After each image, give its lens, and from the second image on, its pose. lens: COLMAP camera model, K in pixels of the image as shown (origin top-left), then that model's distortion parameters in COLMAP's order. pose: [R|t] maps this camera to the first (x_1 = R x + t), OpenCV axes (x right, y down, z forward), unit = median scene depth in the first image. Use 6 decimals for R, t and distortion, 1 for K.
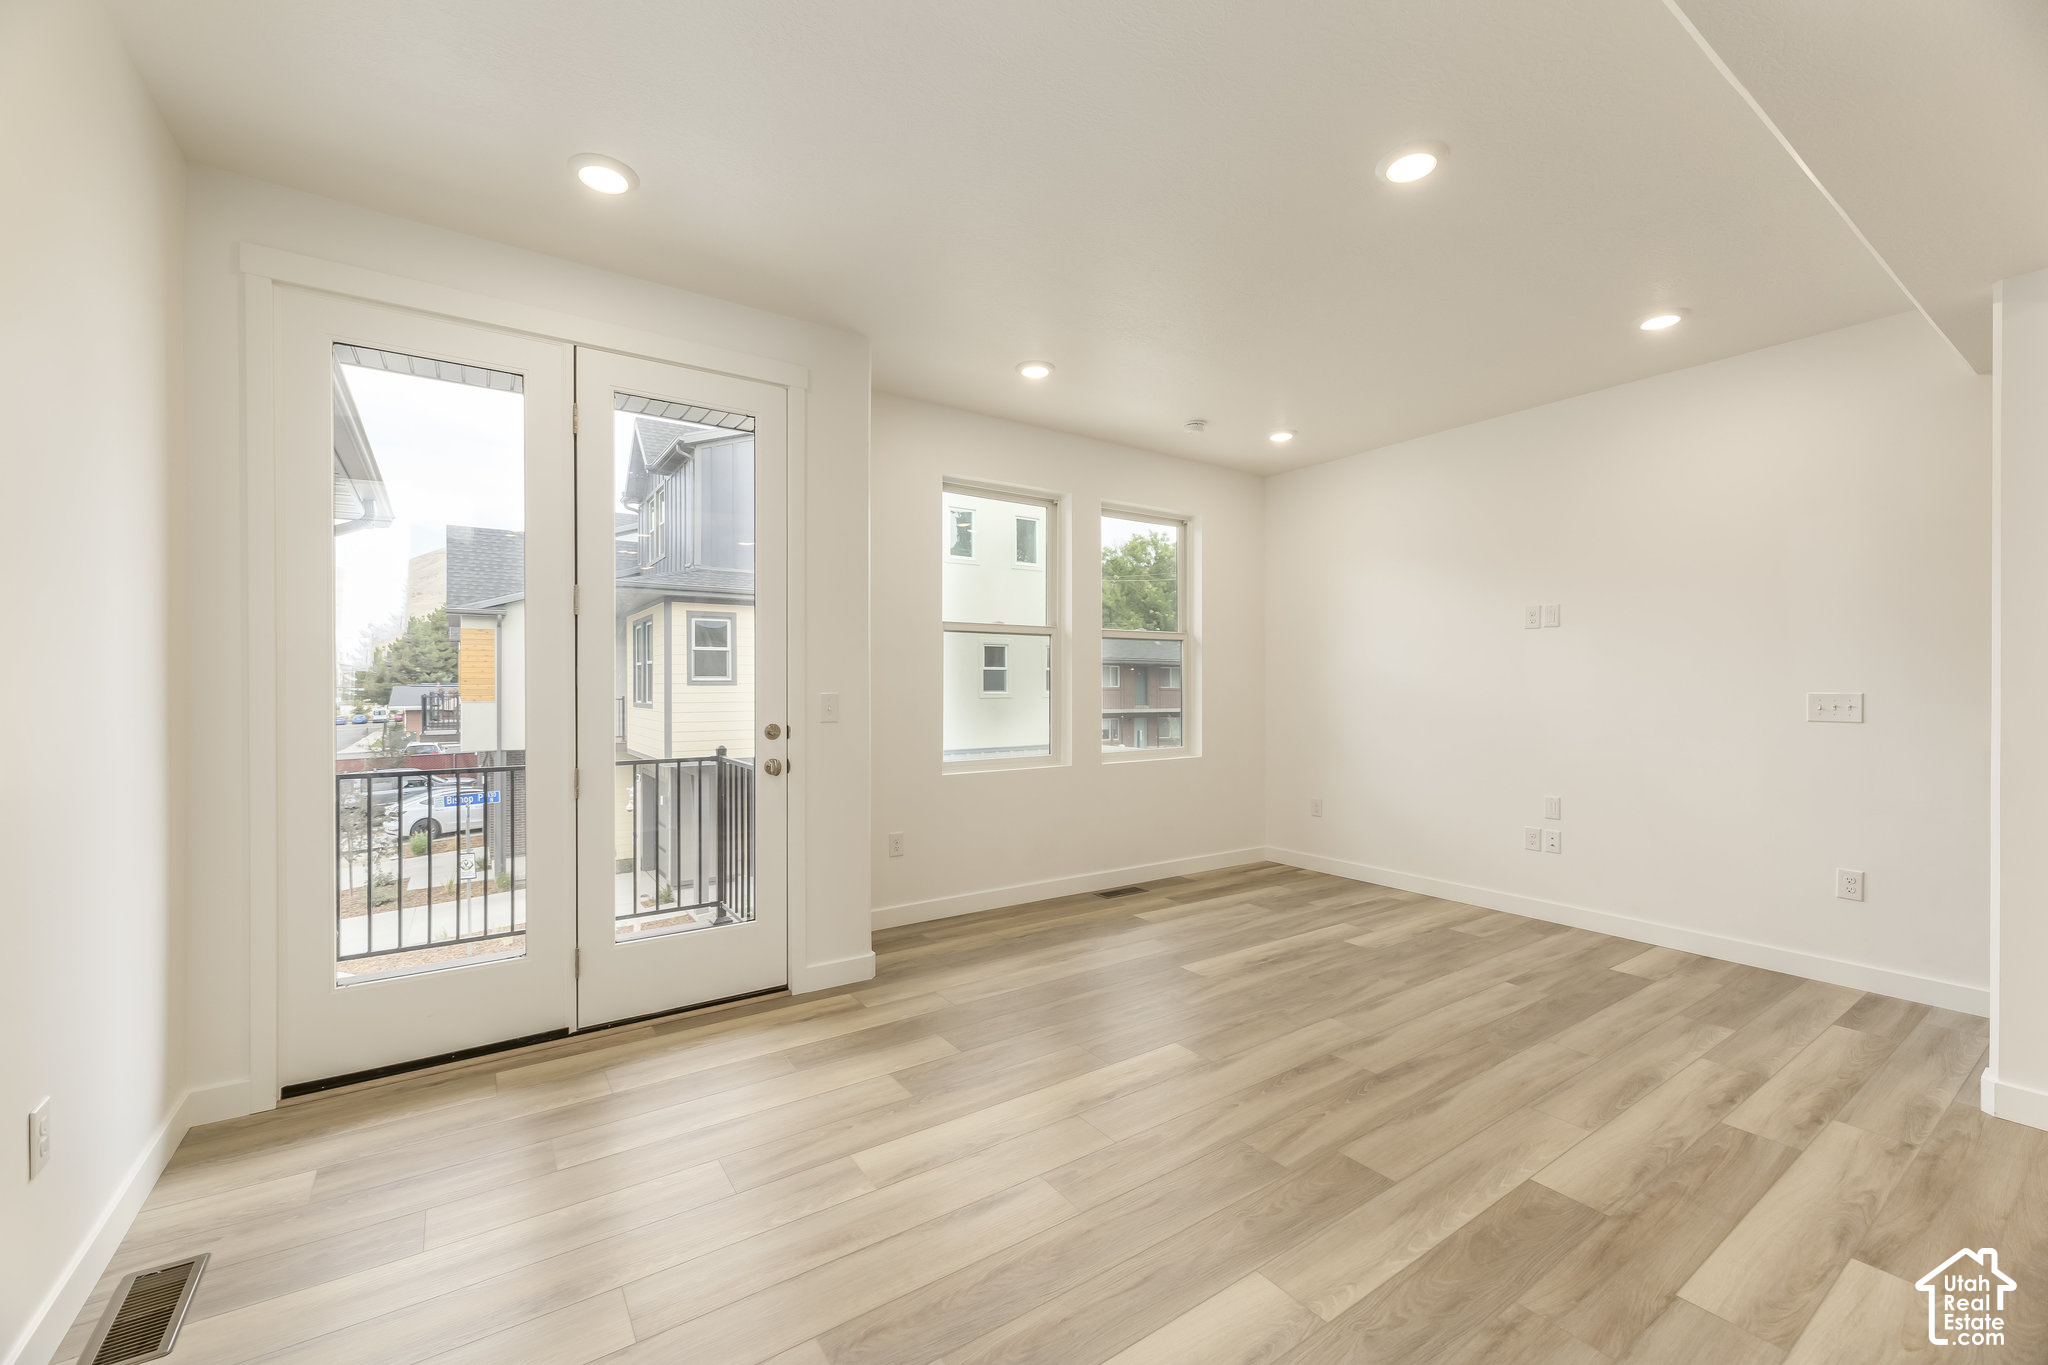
lens RADIAL K [[826.9, 0, 1025.6], [0, 826.9, 683.9], [0, 0, 1]] dist [0.001693, -0.000295]
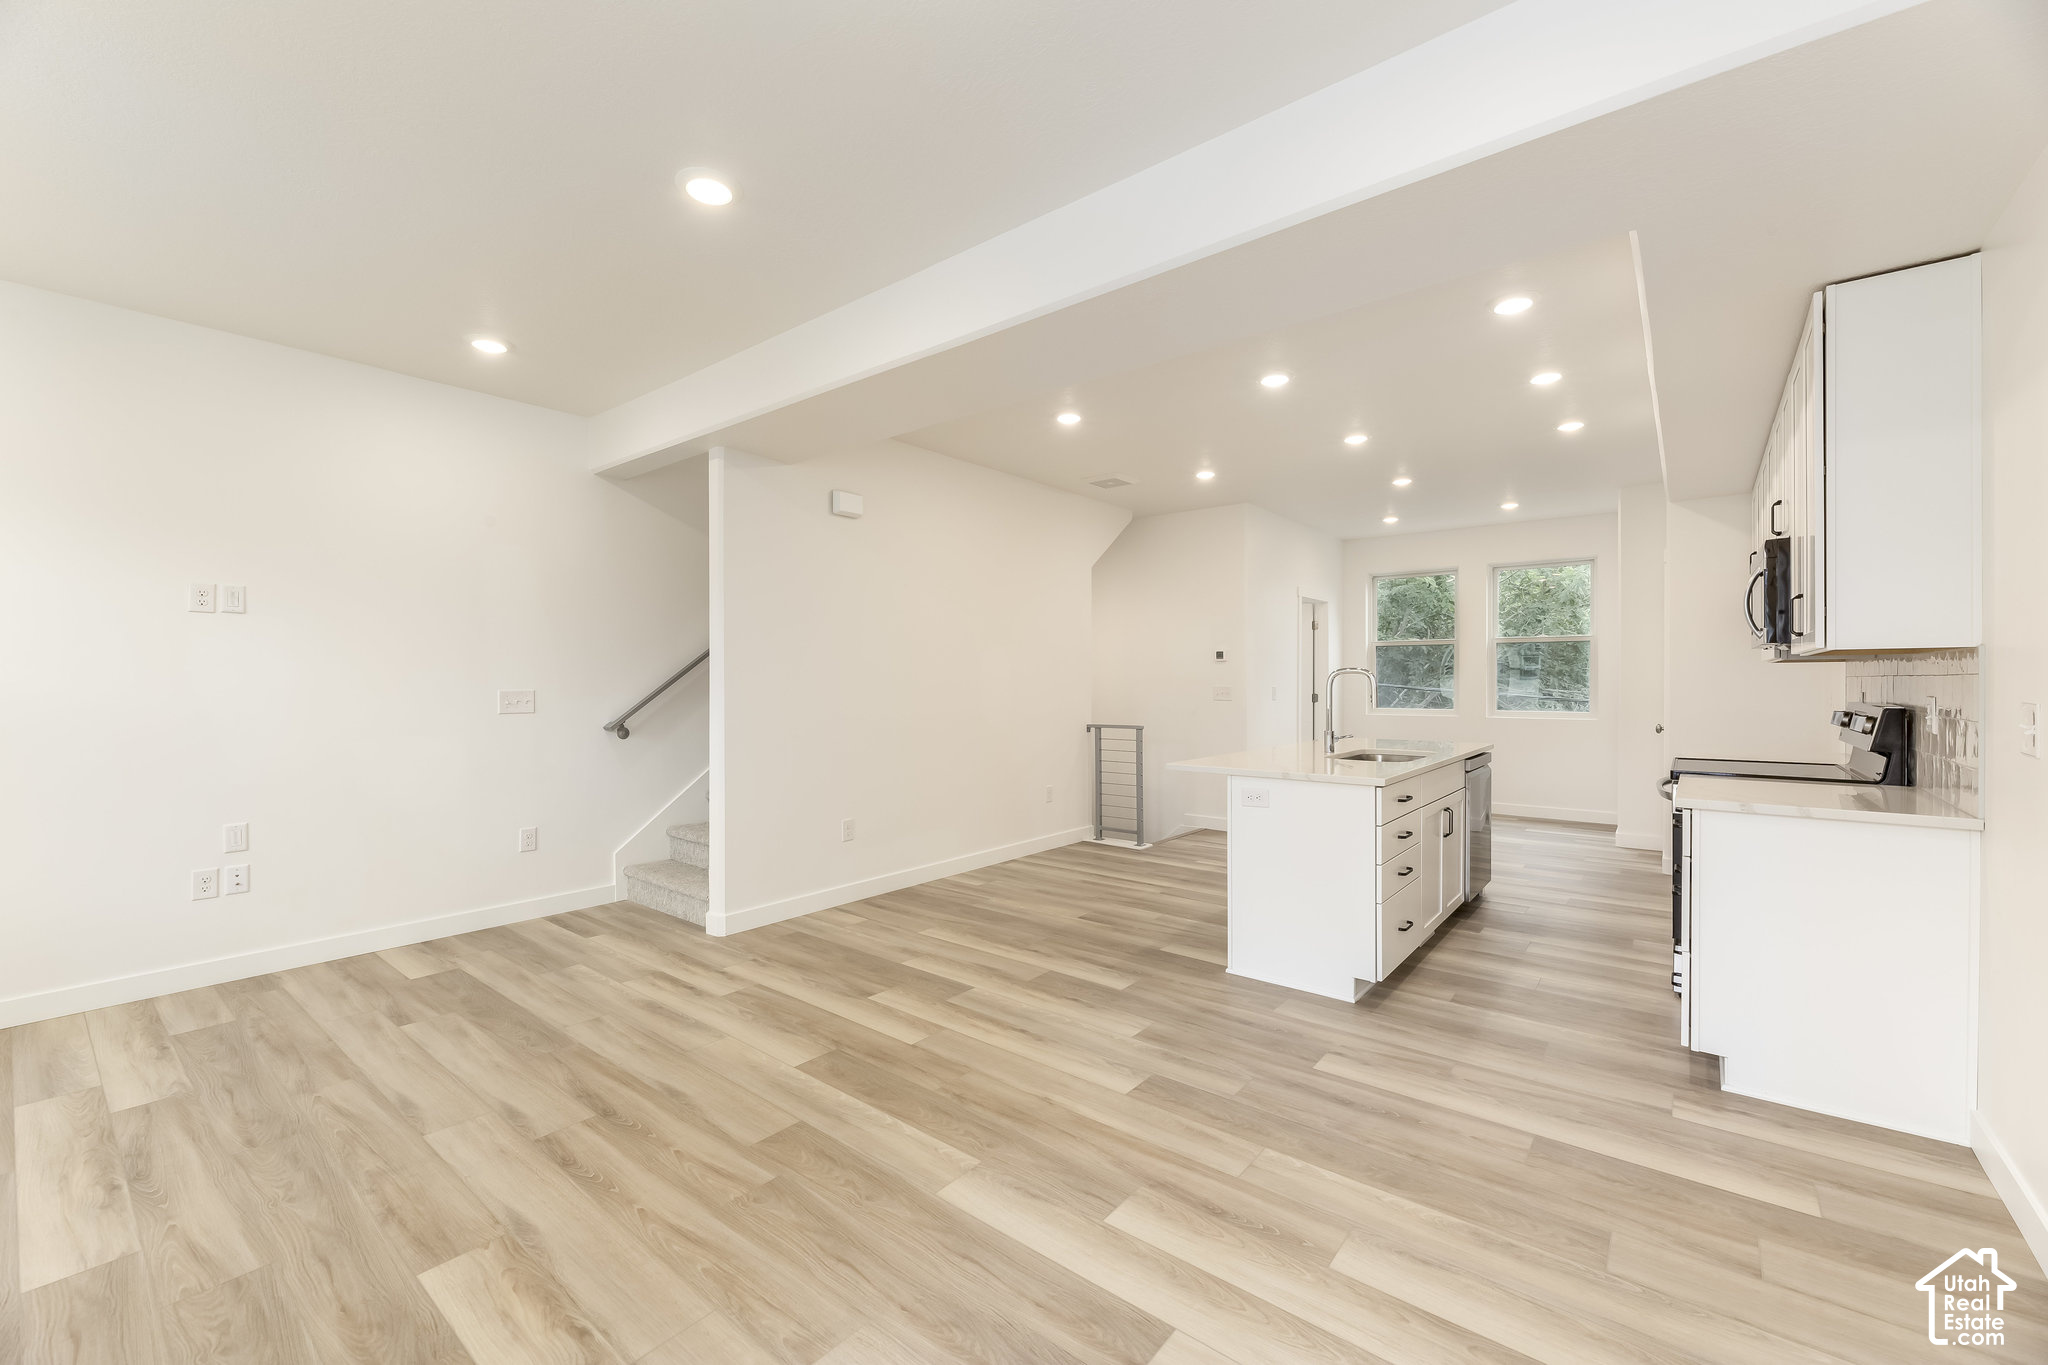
lens RADIAL K [[826.9, 0, 1018.8], [0, 826.9, 680.9], [0, 0, 1]] dist [0.001693, -0.000295]
pose [[-0.283550, -0.000548, 0.958957, -0.382233], [0.002508, 0.999996, 0.001313, -0.002605], [-0.958954, 0.002777, -0.283548, 0.540166]]
